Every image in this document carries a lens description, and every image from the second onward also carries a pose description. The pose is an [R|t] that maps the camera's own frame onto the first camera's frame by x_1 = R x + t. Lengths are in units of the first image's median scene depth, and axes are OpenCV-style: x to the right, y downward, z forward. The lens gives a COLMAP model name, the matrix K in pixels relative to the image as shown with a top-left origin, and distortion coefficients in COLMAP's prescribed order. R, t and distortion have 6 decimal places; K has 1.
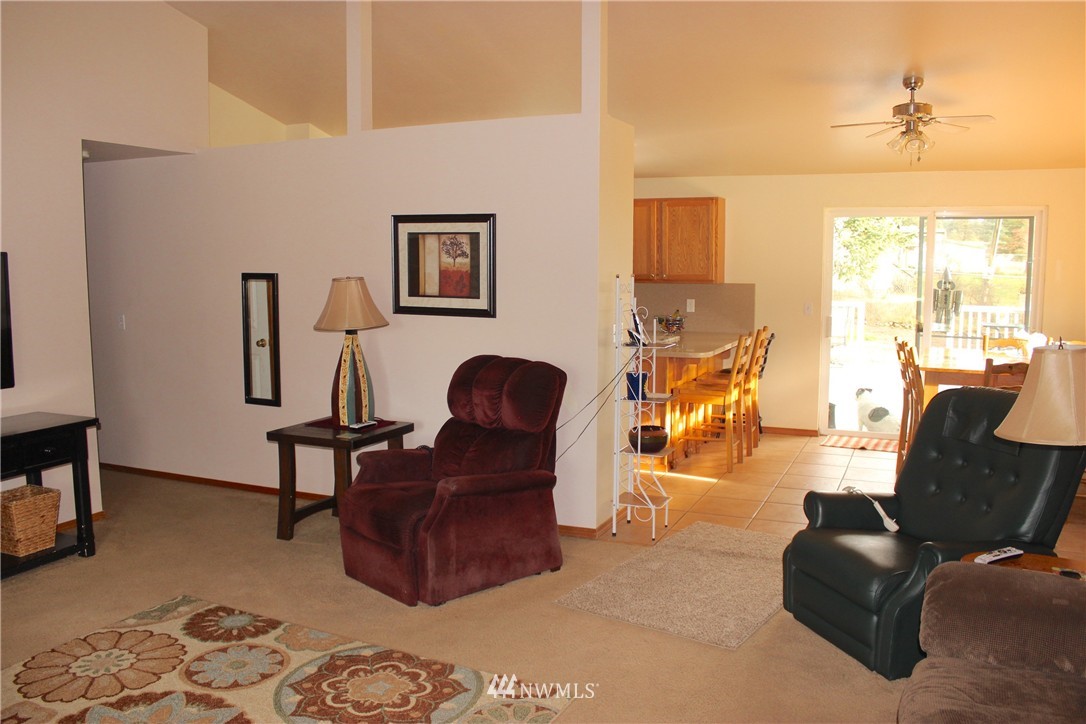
lens RADIAL K [[886.1, 0, 542.7], [0, 886.1, 365.5], [0, 0, 1]] dist [-0.172069, 0.151069]
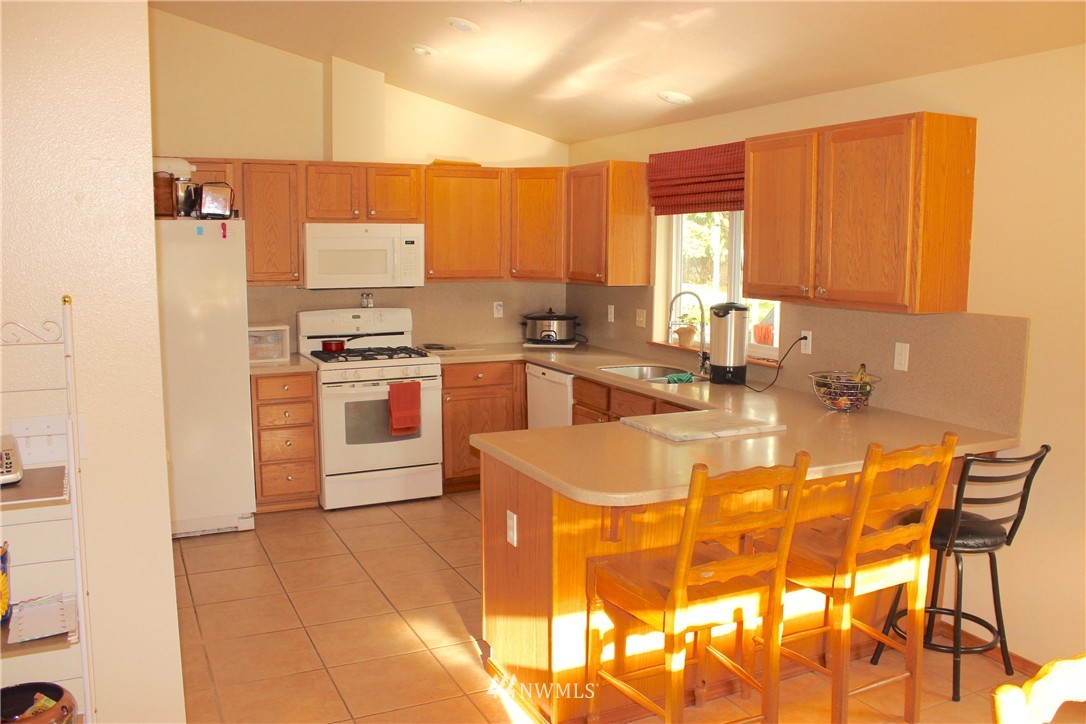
lens RADIAL K [[886.1, 0, 542.7], [0, 886.1, 365.5], [0, 0, 1]] dist [-0.172069, 0.151069]
pose [[0.760757, 0.090841, -0.642648, 0.330229], [-0.077313, 0.995790, 0.049237, -0.073325], [0.644415, 0.012228, 0.764578, 0.548793]]
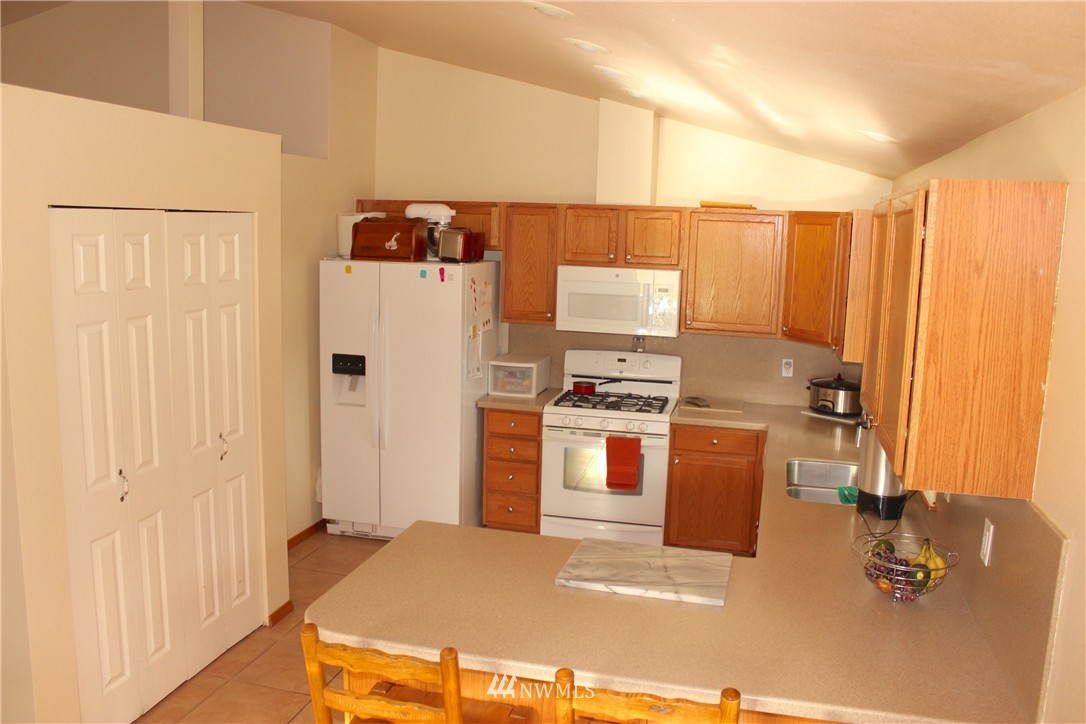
lens RADIAL K [[886.1, 0, 542.7], [0, 886.1, 365.5], [0, 0, 1]] dist [-0.172069, 0.151069]
pose [[0.155770, 0.156647, -0.975294, 0.438037], [-0.141016, 0.980759, 0.135002, -0.152526], [0.977676, 0.116503, 0.174862, 0.827073]]
